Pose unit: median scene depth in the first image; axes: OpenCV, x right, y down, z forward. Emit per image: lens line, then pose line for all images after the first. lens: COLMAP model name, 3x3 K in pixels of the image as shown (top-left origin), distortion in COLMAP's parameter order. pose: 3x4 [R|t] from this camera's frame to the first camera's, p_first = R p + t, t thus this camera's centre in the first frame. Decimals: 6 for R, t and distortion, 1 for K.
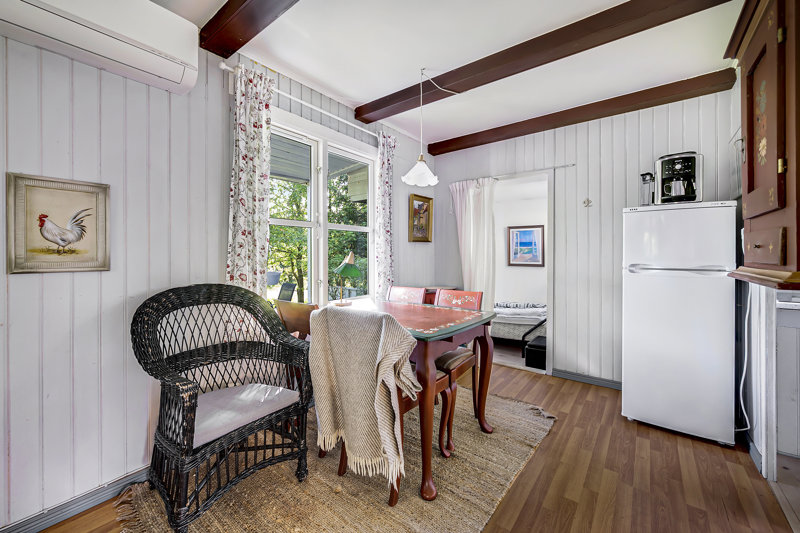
lens RADIAL K [[320.9, 0, 401.0], [0, 320.9, 255.0], [0, 0, 1]] dist [0.000319, 0.000107]
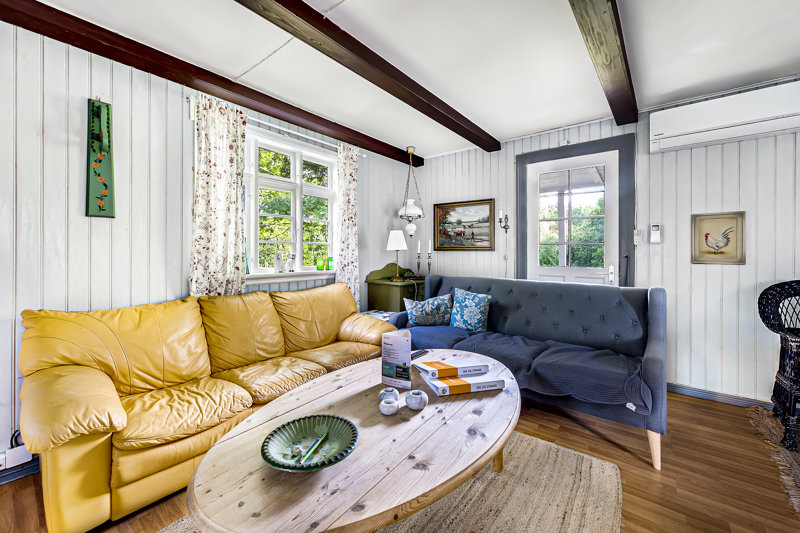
lens RADIAL K [[320.9, 0, 401.0], [0, 320.9, 255.0], [0, 0, 1]] dist [0.000319, 0.000107]
pose [[0.023123, 0.004973, -0.999720, 0.722429], [-0.006789, 0.999965, 0.004817, 0.005837], [0.999710, 0.006676, 0.023155, -0.828761]]
